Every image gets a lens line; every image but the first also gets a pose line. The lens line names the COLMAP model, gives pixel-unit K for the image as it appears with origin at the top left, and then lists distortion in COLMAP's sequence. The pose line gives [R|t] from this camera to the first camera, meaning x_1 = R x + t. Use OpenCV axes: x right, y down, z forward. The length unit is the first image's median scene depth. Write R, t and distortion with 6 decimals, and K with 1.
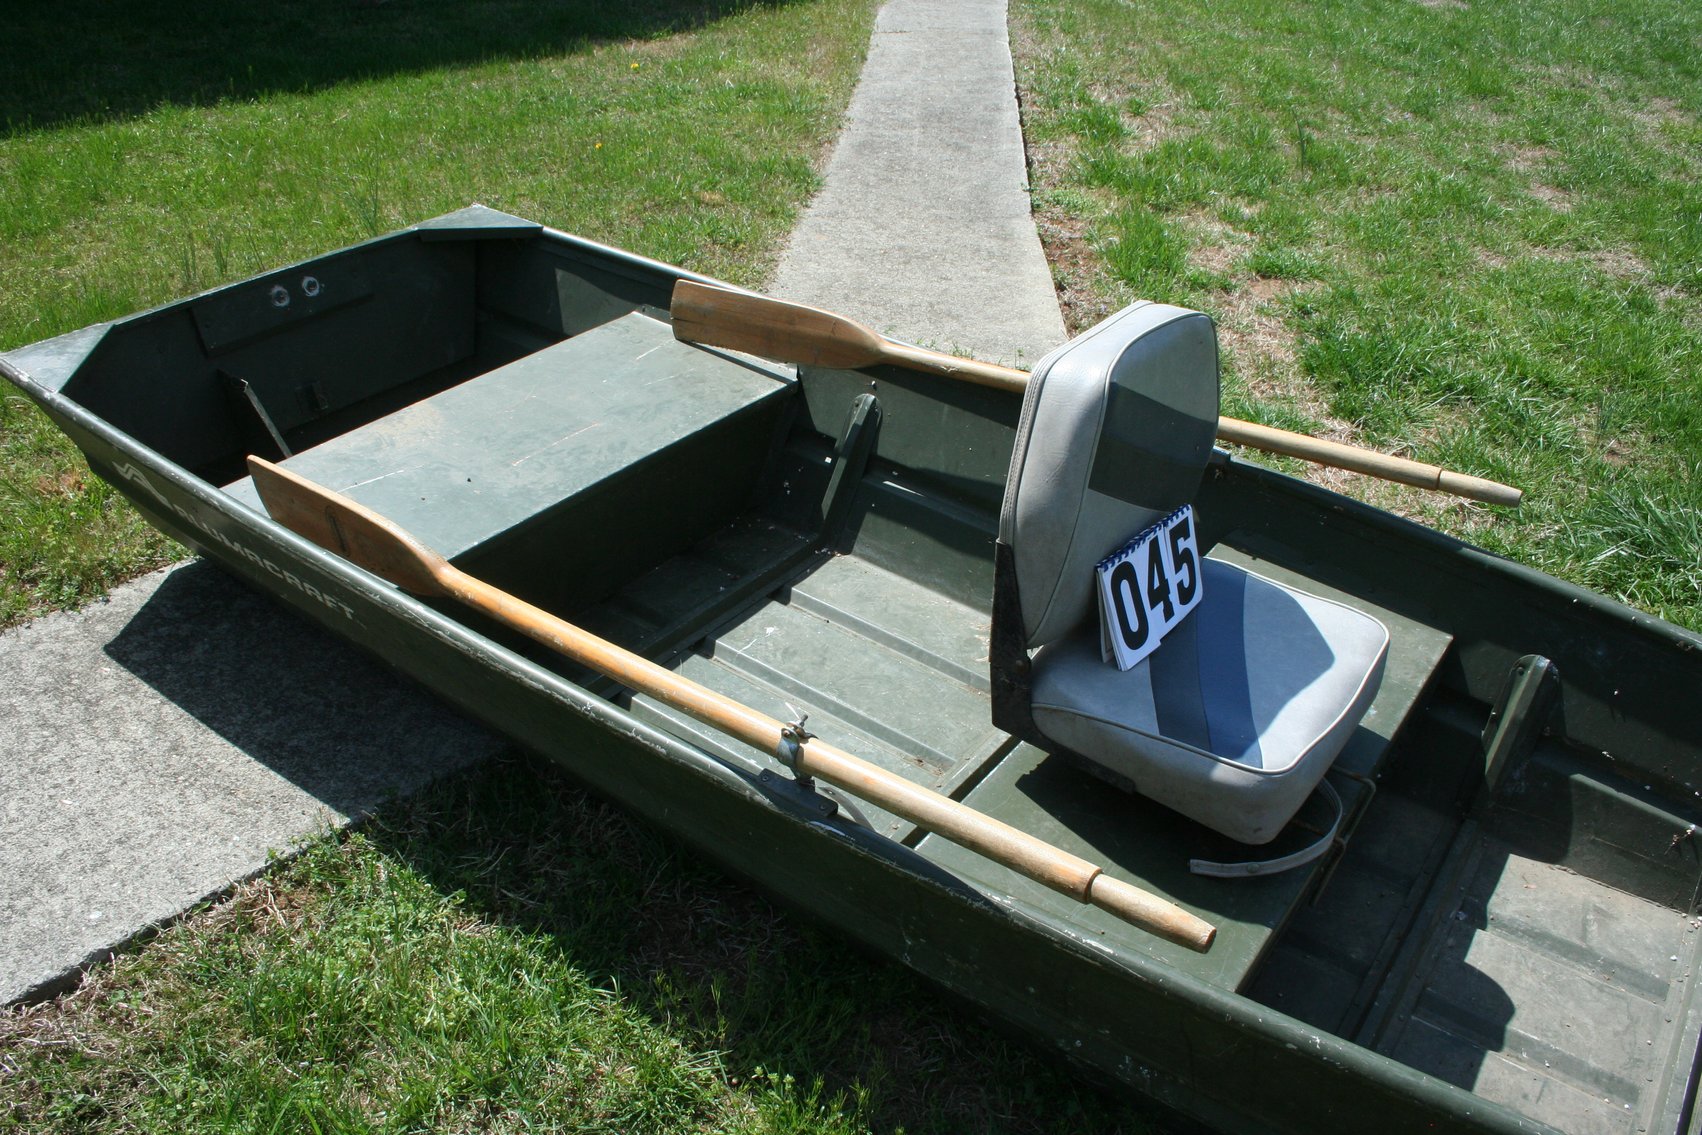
lens RADIAL K [[1419.9, 0, 845.4], [0, 1419.9, 604.7], [0, 0, 1]] dist [-0.160592, 0.136123]
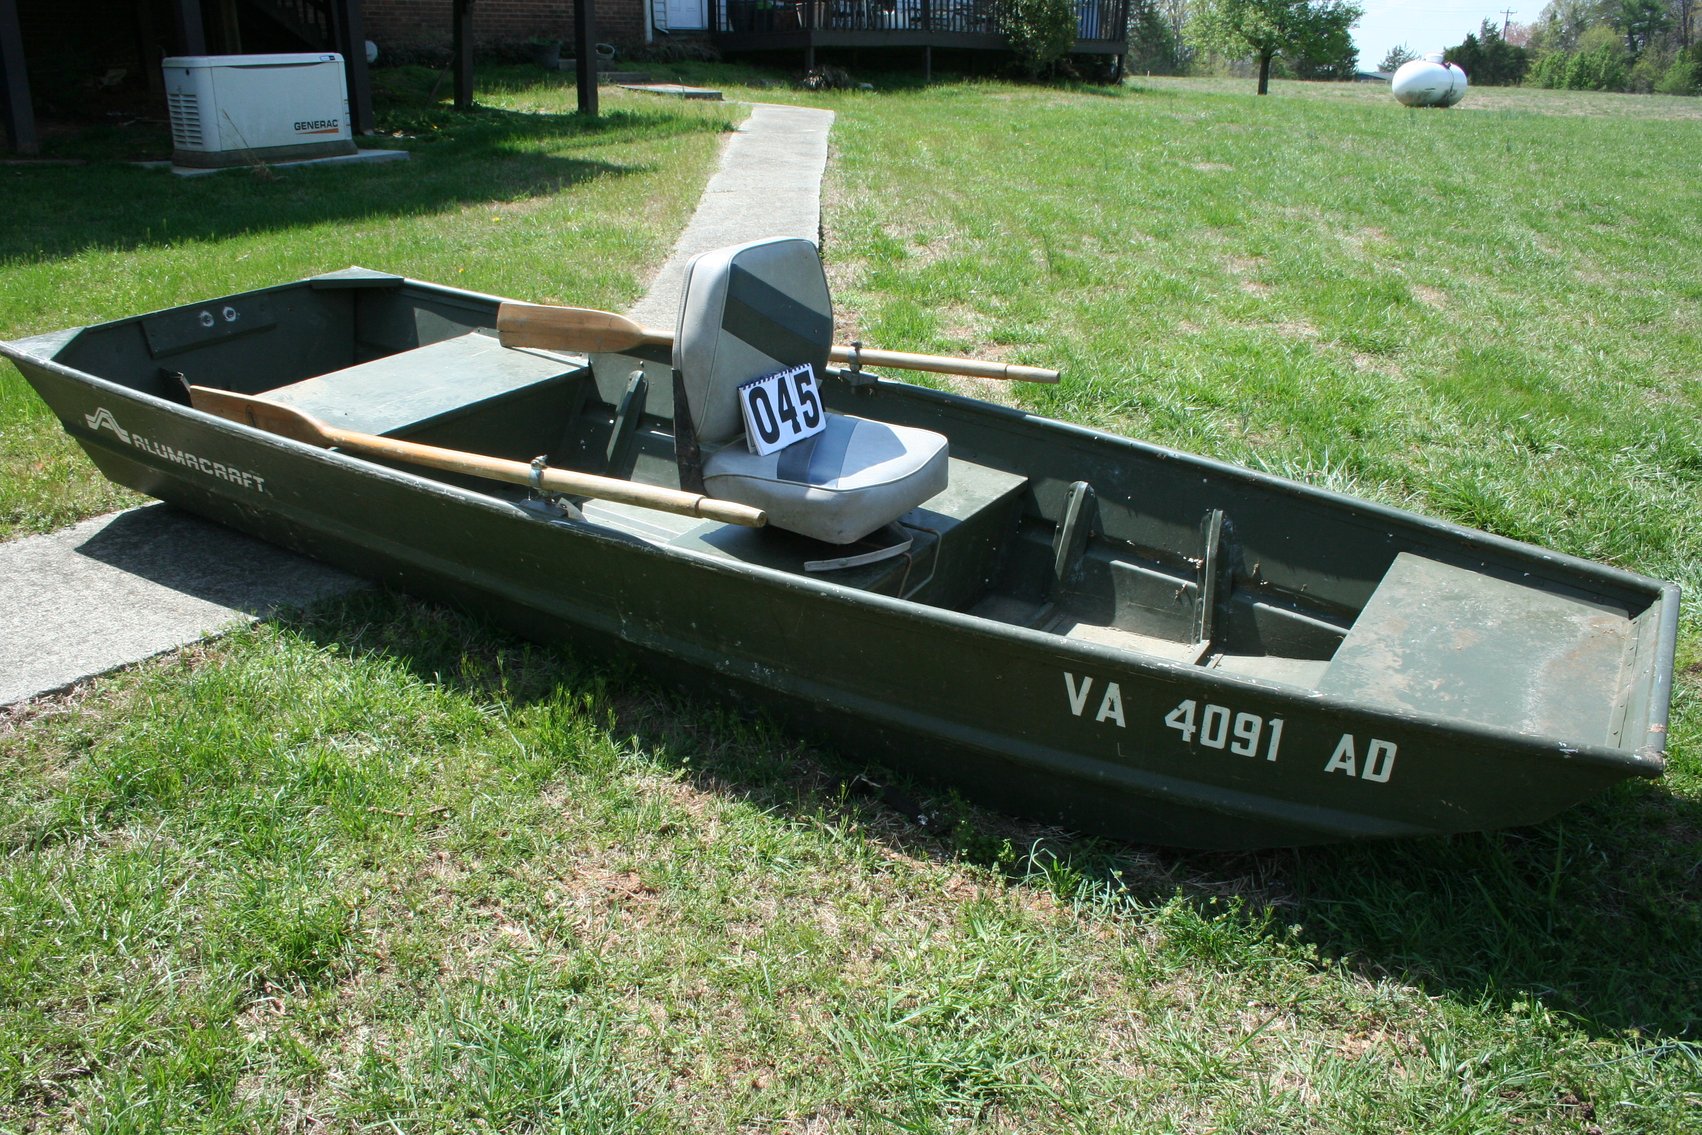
lens RADIAL K [[1419.9, 0, 845.4], [0, 1419.9, 604.7], [0, 0, 1]] dist [-0.160592, 0.136123]
pose [[0.996498, -0.040613, 0.073094, 0.108758], [0.050411, 0.989199, -0.137634, 0.279206], [-0.066715, 0.140837, 0.987782, -0.345911]]
